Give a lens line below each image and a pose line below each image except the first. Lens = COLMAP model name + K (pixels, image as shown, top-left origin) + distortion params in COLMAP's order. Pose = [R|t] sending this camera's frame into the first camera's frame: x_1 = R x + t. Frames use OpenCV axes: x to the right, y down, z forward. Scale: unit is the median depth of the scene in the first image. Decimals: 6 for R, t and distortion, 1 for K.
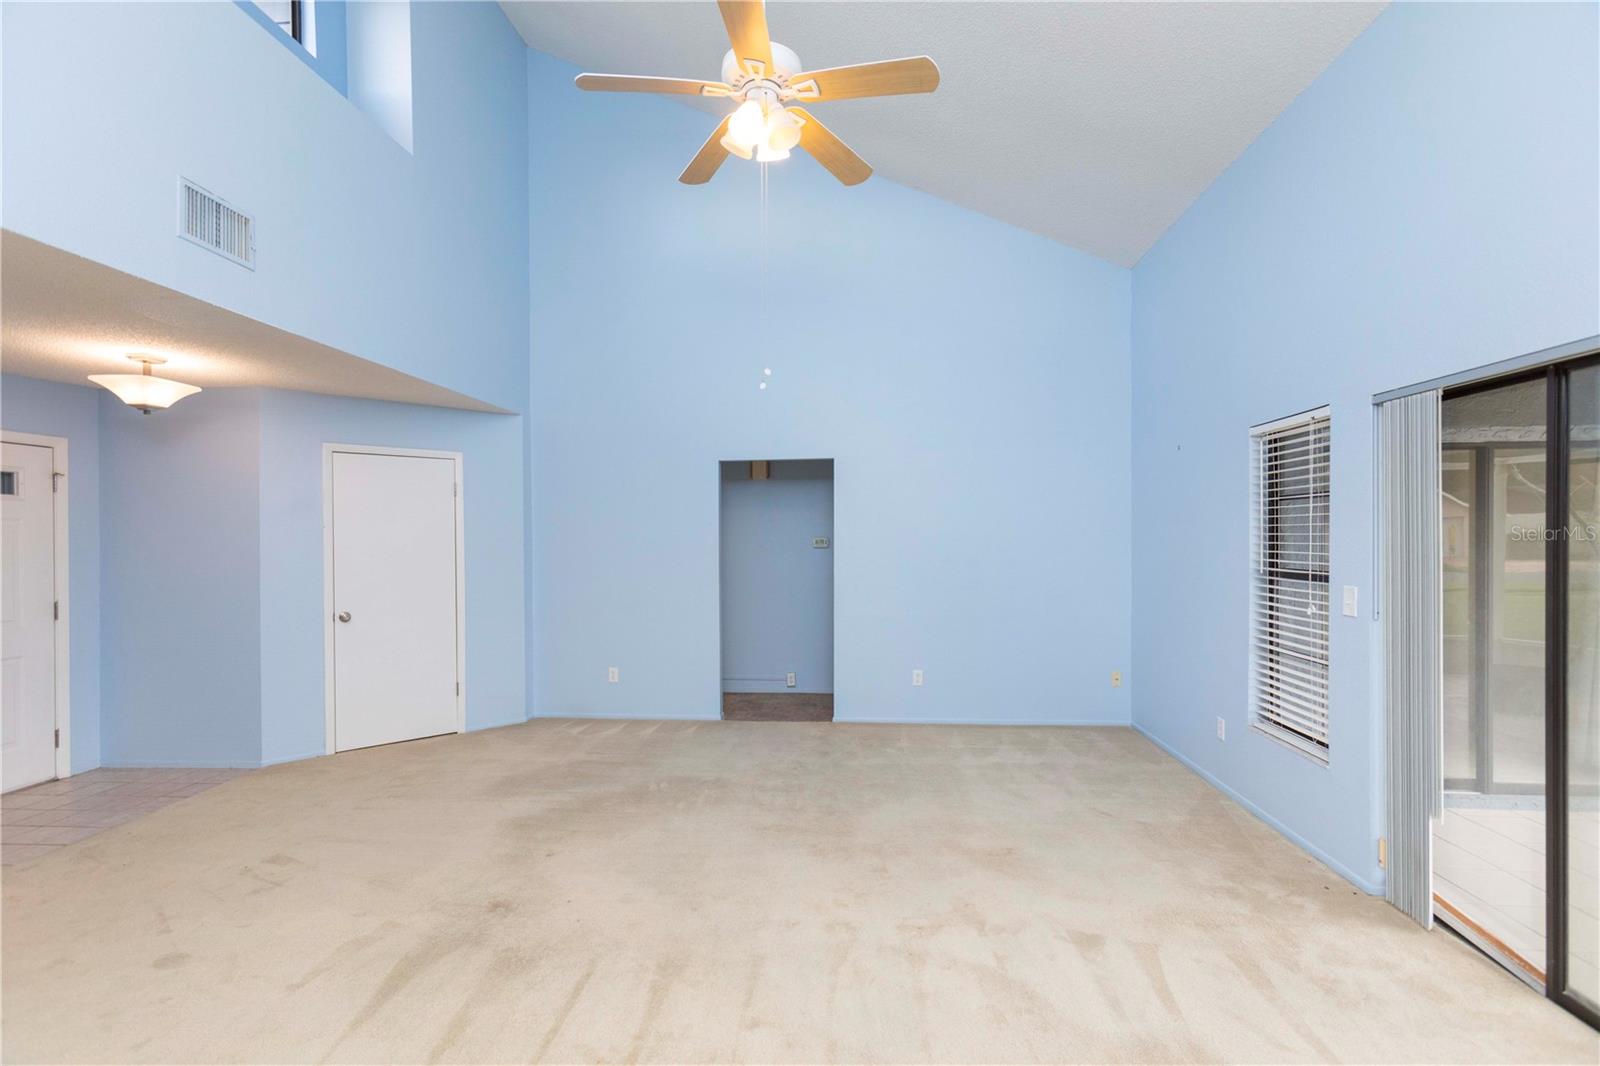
lens RADIAL K [[715.2, 0, 809.5], [0, 715.2, 540.7], [0, 0, 1]] dist [-0.004282, 0.004945]
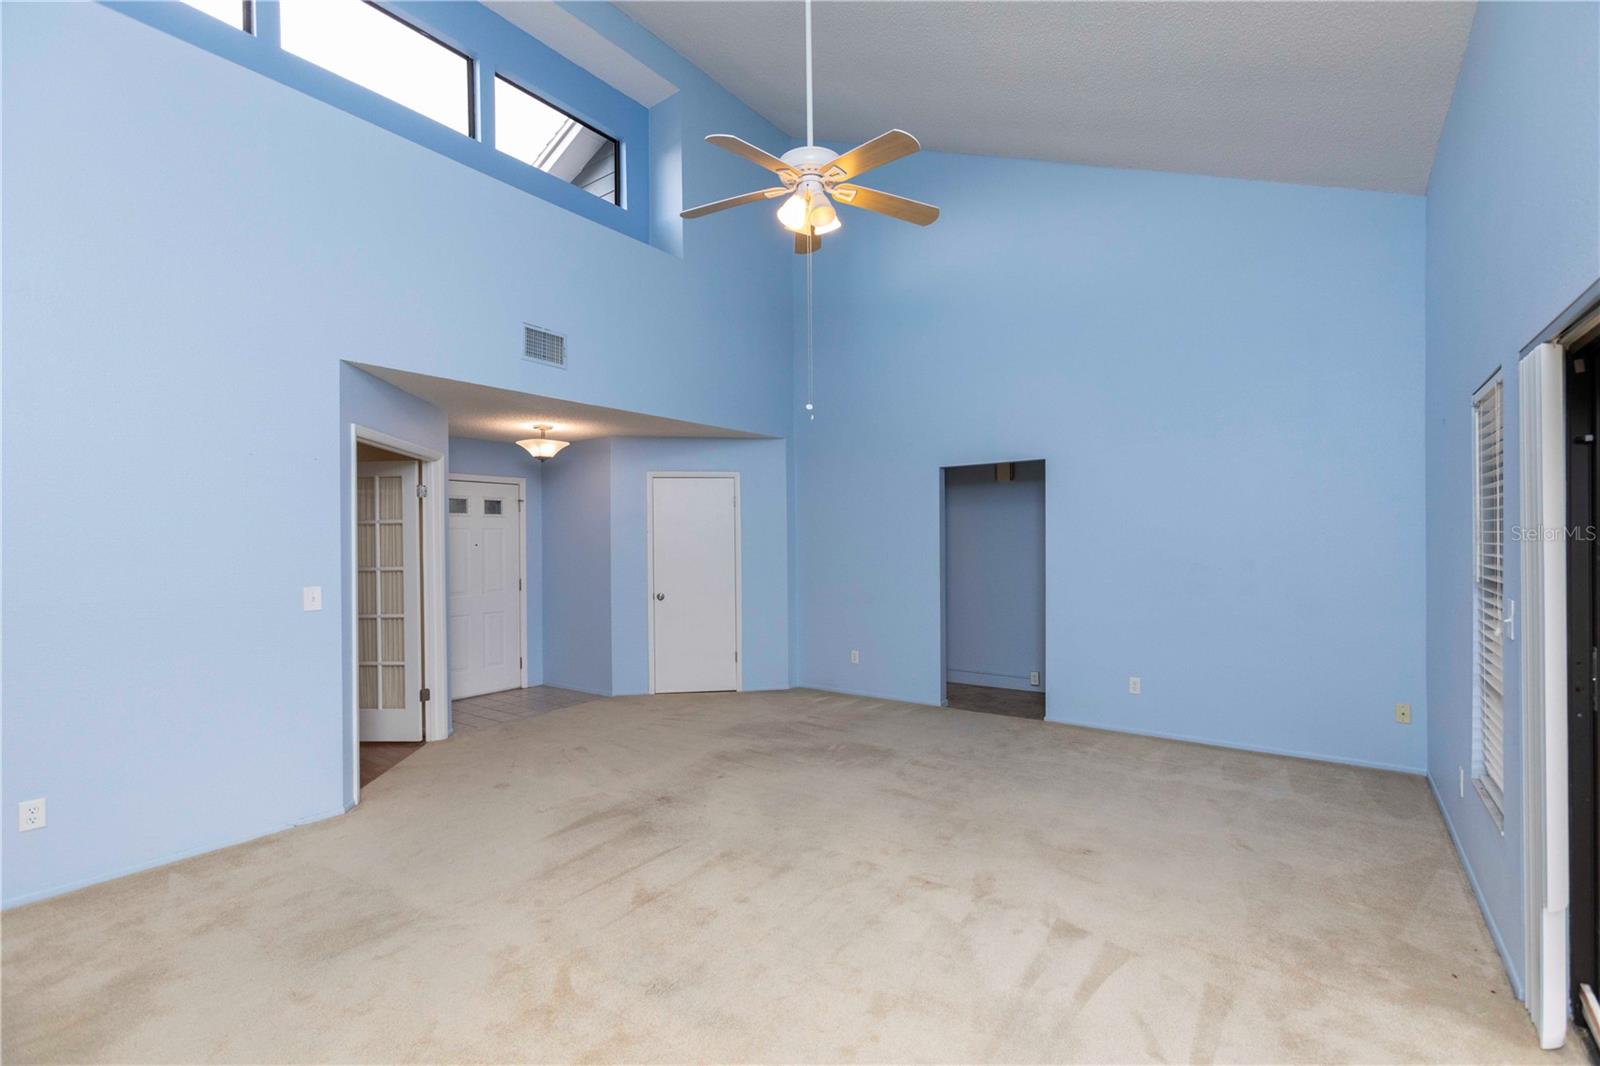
lens RADIAL K [[715.2, 0, 797.7], [0, 715.2, 540.6], [0, 0, 1]] dist [-0.004282, 0.004945]
pose [[0.848512, -0.001635, -0.529174, 0.348370], [0.002400, 0.999997, 0.000758, -0.002322], [0.529171, -0.001913, 0.848513, -0.044425]]
